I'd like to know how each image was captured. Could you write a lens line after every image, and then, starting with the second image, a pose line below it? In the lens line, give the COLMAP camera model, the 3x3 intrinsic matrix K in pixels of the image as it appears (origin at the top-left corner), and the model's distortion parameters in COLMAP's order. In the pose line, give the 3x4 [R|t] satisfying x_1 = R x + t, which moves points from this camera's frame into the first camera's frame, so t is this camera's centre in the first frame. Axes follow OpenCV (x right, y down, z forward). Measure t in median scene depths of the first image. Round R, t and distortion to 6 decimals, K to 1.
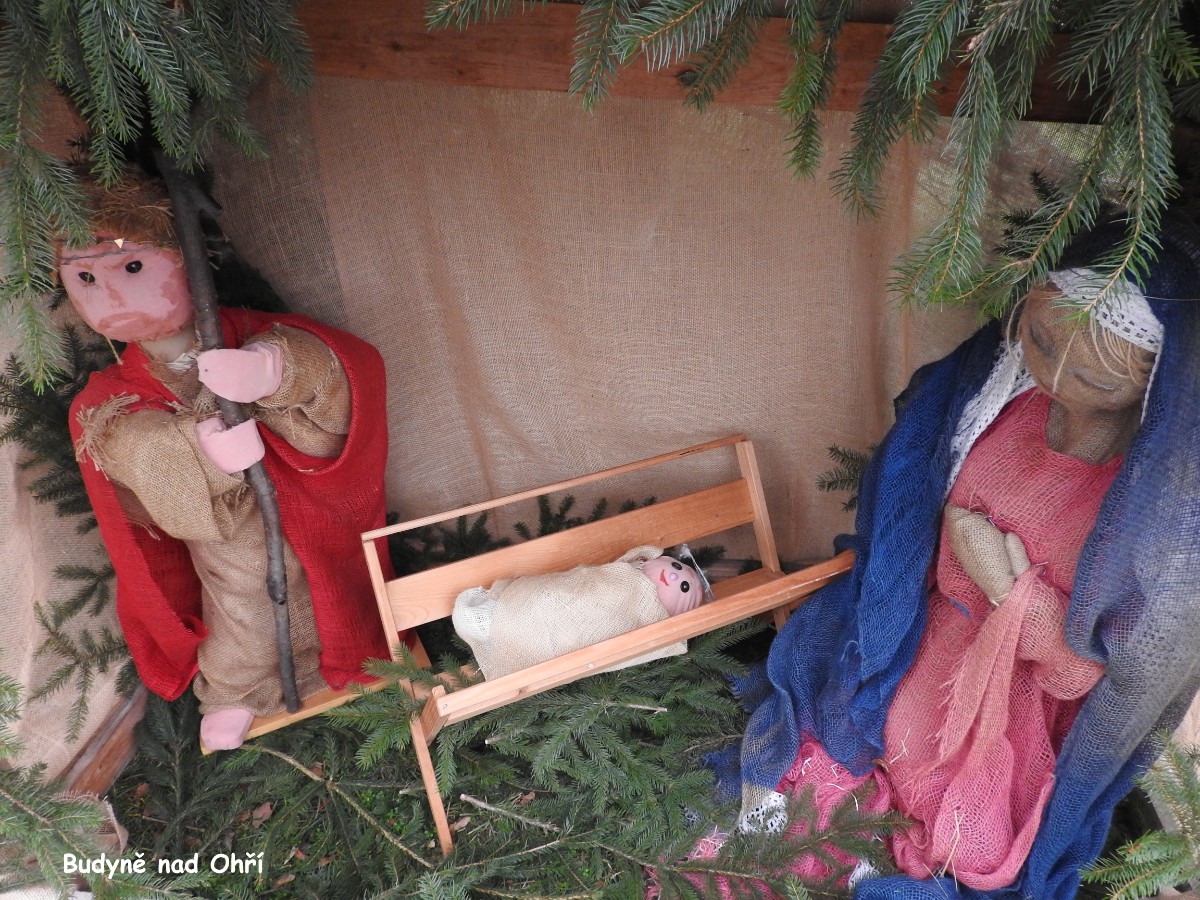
lens RADIAL K [[885.9, 0, 600.0], [0, 885.9, 450.0], [0, 0, 1]] dist [0.001052, -0.000295]
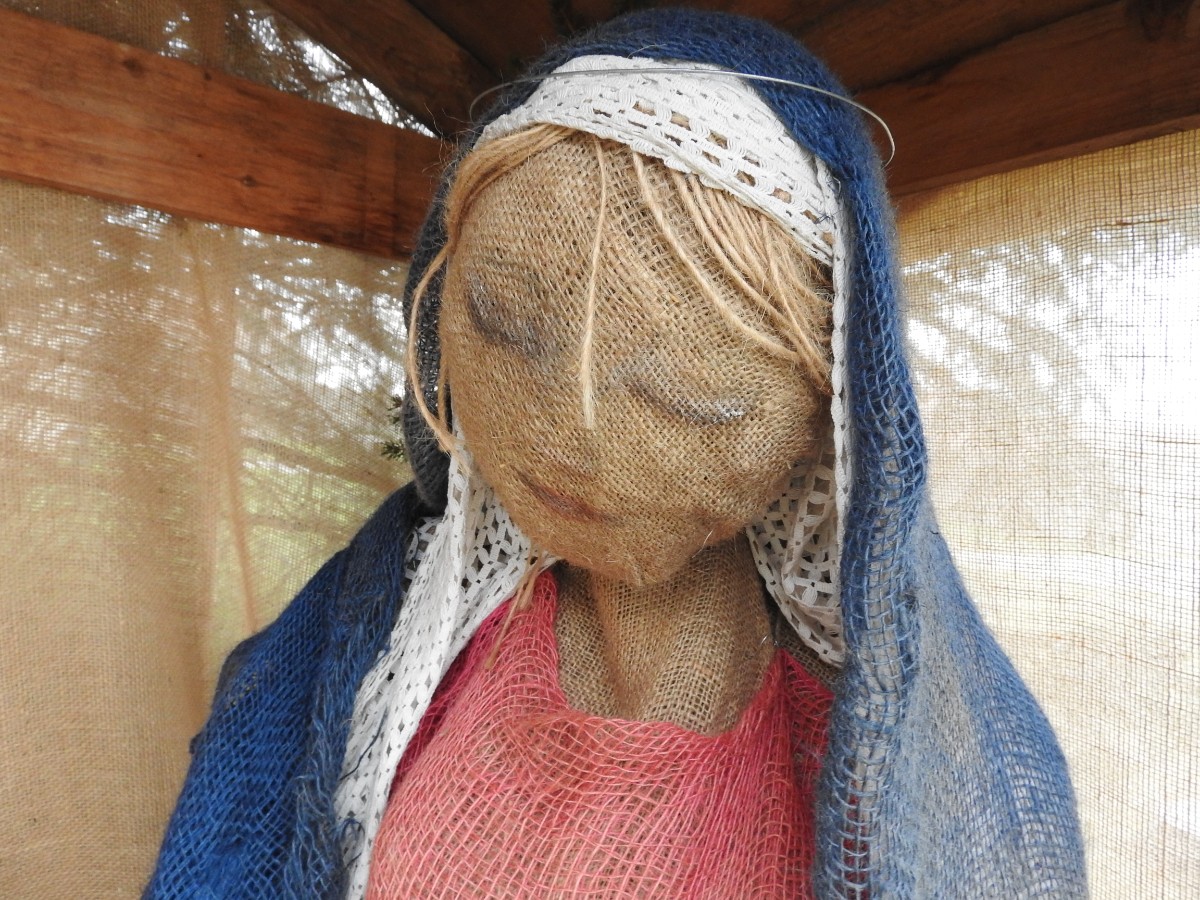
lens RADIAL K [[885.9, 0, 600.0], [0, 885.9, 450.0], [0, 0, 1]] dist [0.001052, -0.000295]
pose [[0.818062, 0.029363, 0.574380, 0.279081], [0.268681, 0.863505, -0.426813, 0.050689], [-0.508513, 0.503484, 0.698512, 0.637693]]
